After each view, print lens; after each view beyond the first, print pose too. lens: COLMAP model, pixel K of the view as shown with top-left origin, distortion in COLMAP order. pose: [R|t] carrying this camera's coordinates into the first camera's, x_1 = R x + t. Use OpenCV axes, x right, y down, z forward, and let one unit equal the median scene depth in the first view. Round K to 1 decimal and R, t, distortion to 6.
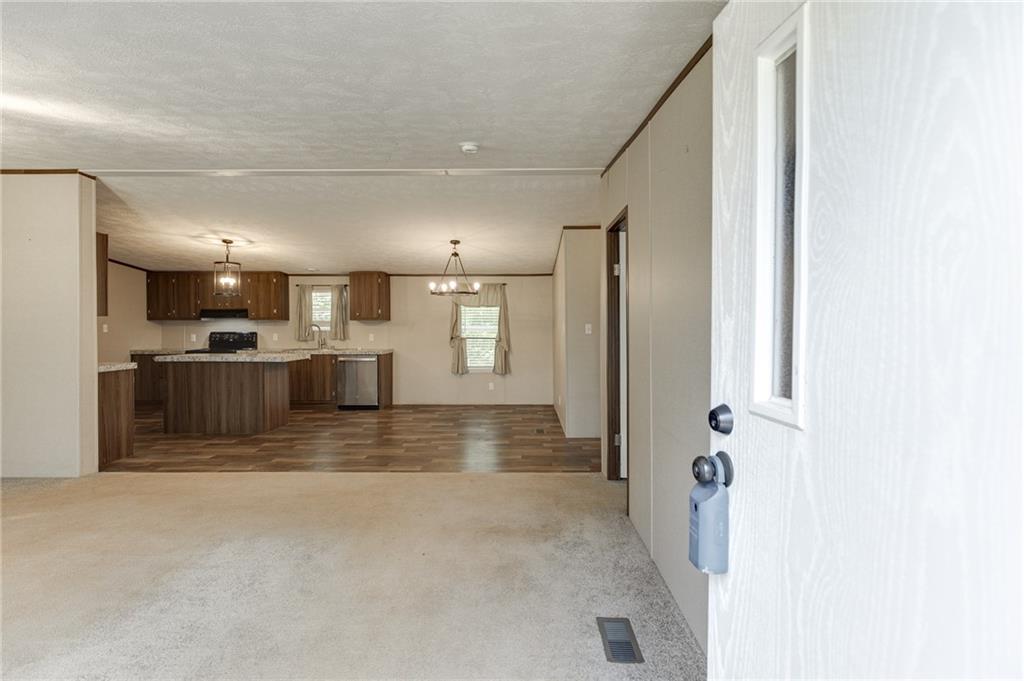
lens RADIAL K [[493.3, 0, 521.3], [0, 493.3, 338.0], [0, 0, 1]] dist [-0.001845, 0.000058]
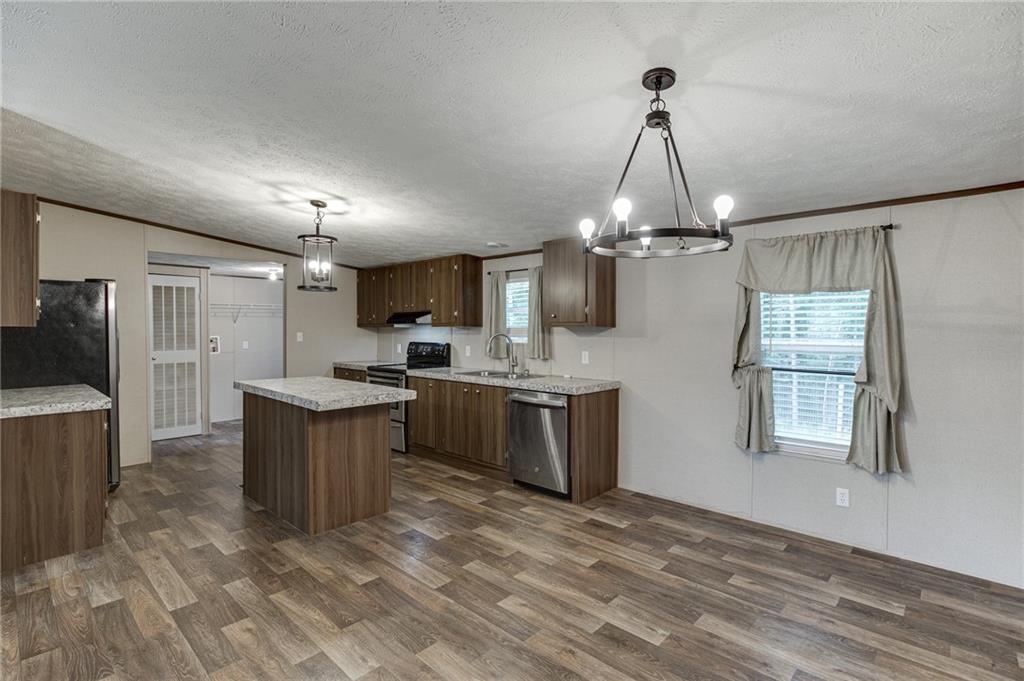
lens RADIAL K [[487.8, 0, 510.4], [0, 487.8, 334.0], [0, 0, 1]] dist [-0.009608, 0.000138]
pose [[0.733116, 0.008636, -0.680048, 0.005730], [-0.016599, 0.999849, -0.005198, -0.024922], [0.679901, 0.015099, 0.733149, 0.584551]]
